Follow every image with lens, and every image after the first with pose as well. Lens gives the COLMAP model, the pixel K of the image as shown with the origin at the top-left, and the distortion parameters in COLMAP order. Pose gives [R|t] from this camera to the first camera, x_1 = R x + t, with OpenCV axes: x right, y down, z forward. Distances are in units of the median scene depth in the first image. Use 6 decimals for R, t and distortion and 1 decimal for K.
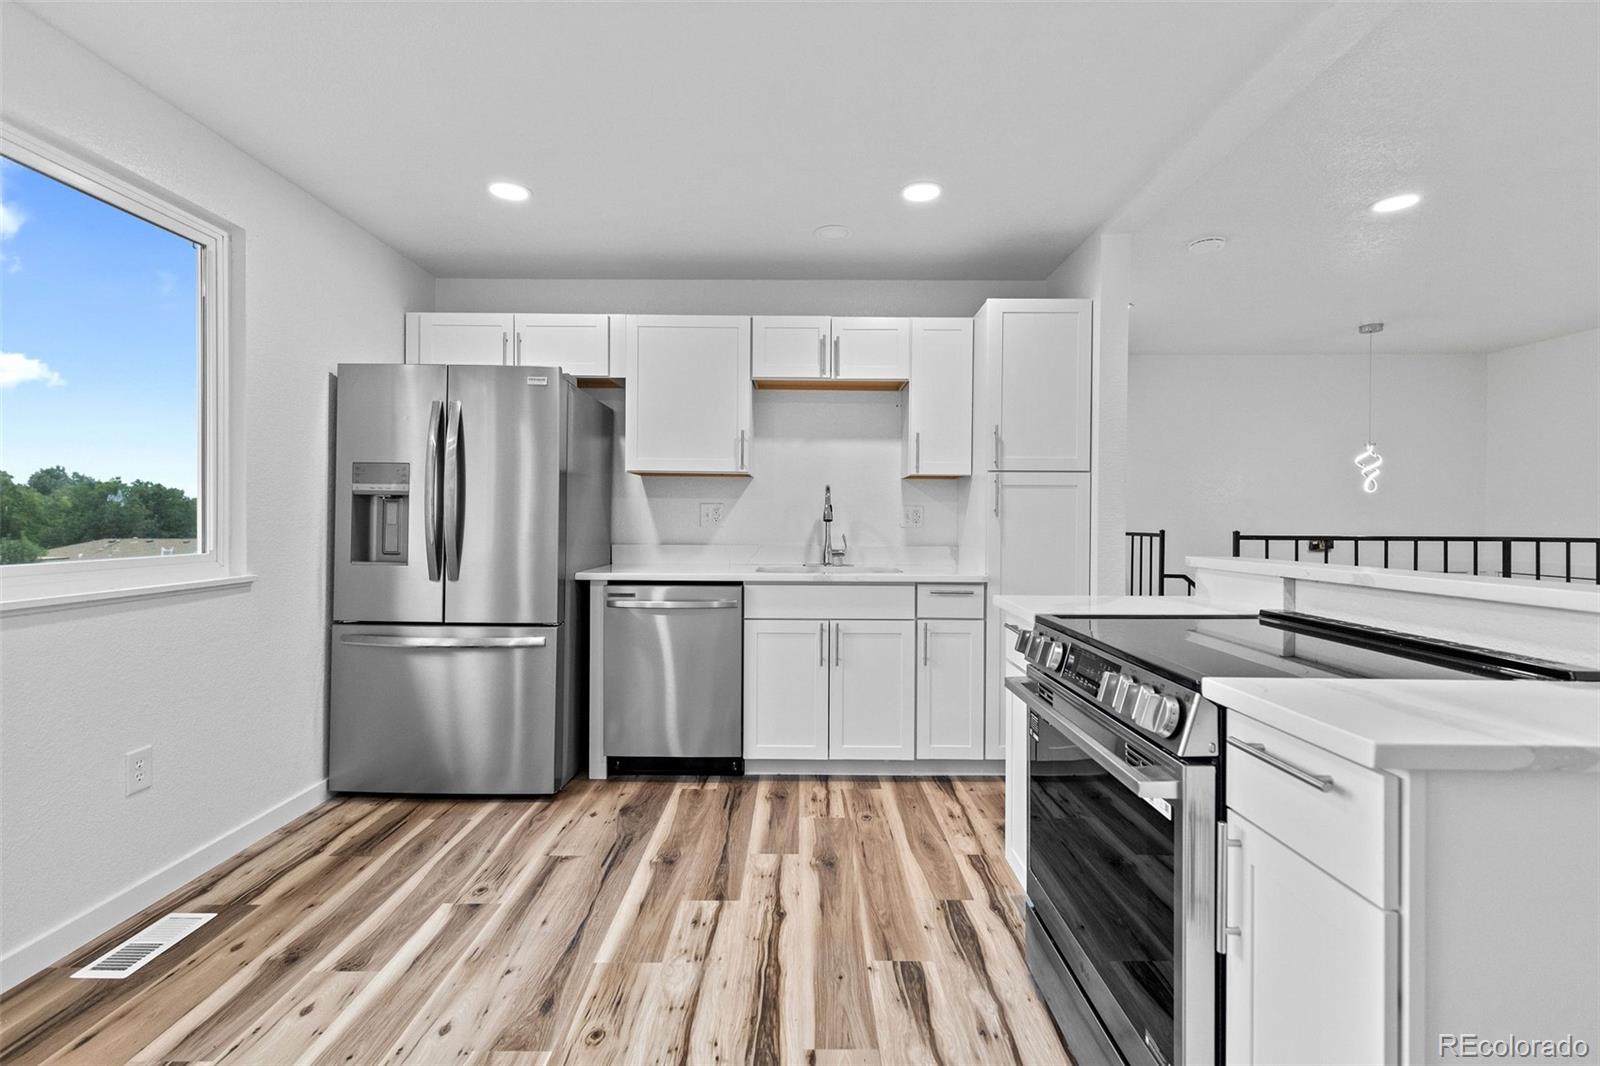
lens RADIAL K [[721.7, 0, 801.5], [0, 721.7, 527.4], [0, 0, 1]] dist [0.009220, -0.000989]
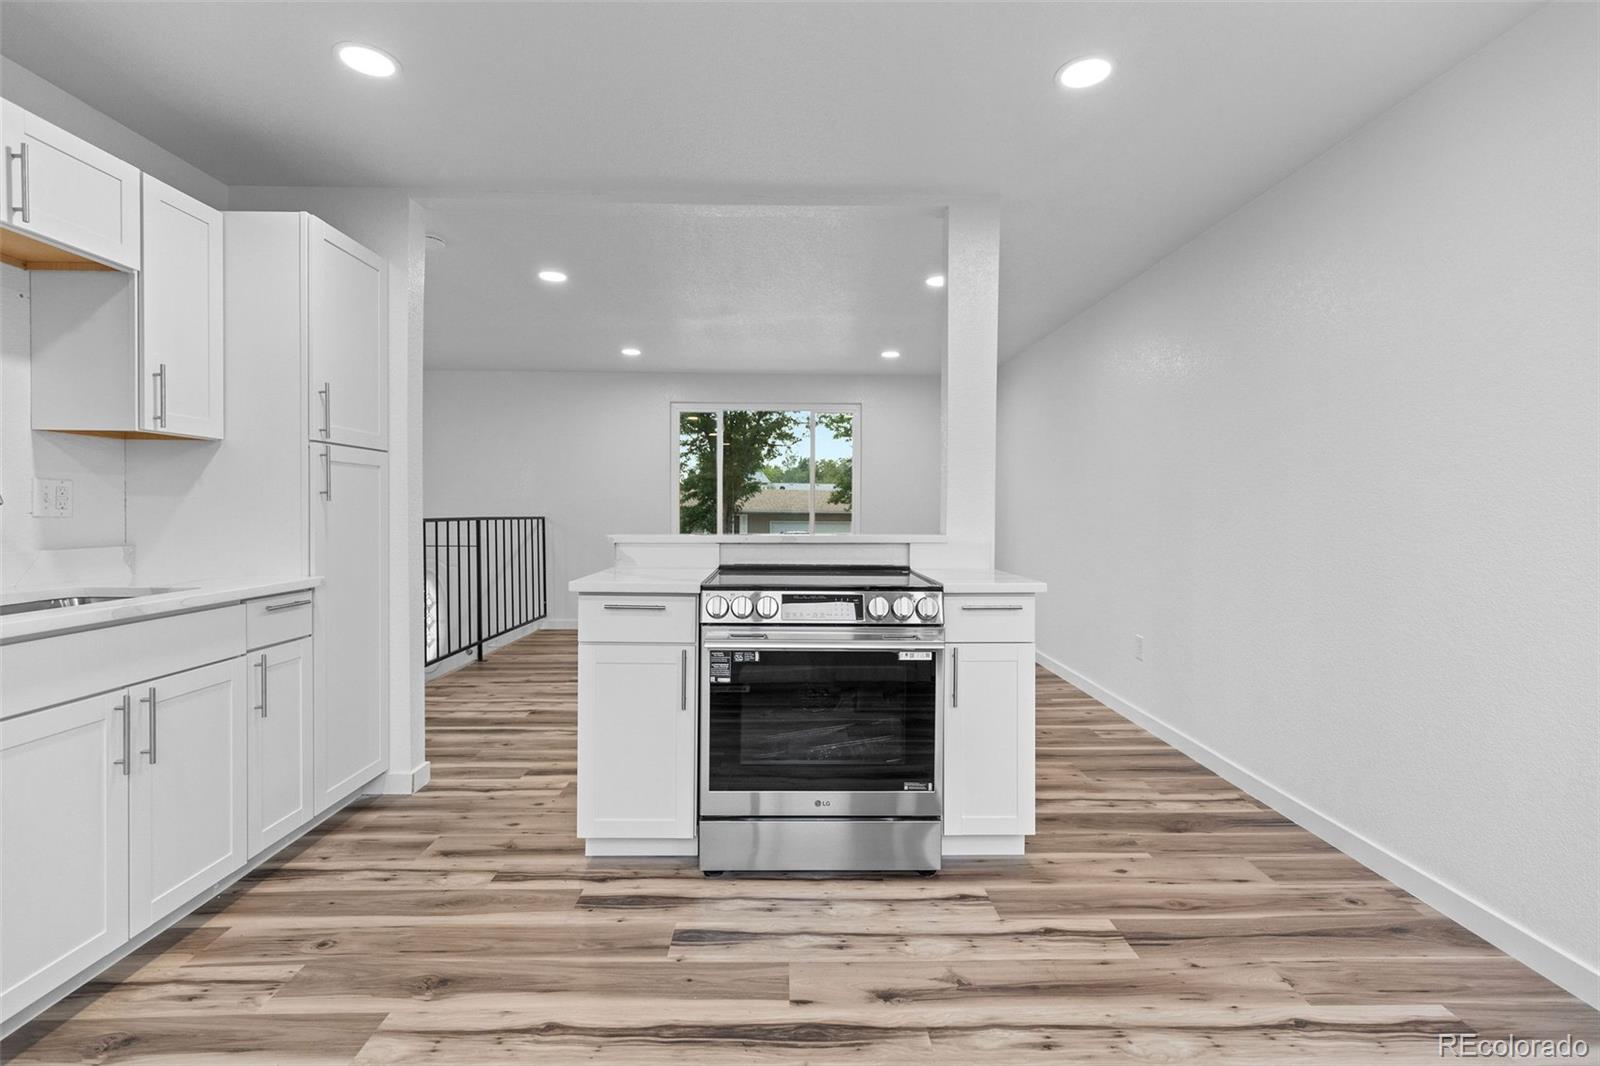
lens RADIAL K [[721.7, 0, 794.3], [0, 721.7, 526.5], [0, 0, 1]] dist [0.009220, -0.000989]
pose [[-0.011936, -0.028766, 0.999515, -0.640172], [0.006702, 0.999561, 0.028847, -0.007669], [-0.999906, 0.007043, -0.011738, 0.619008]]
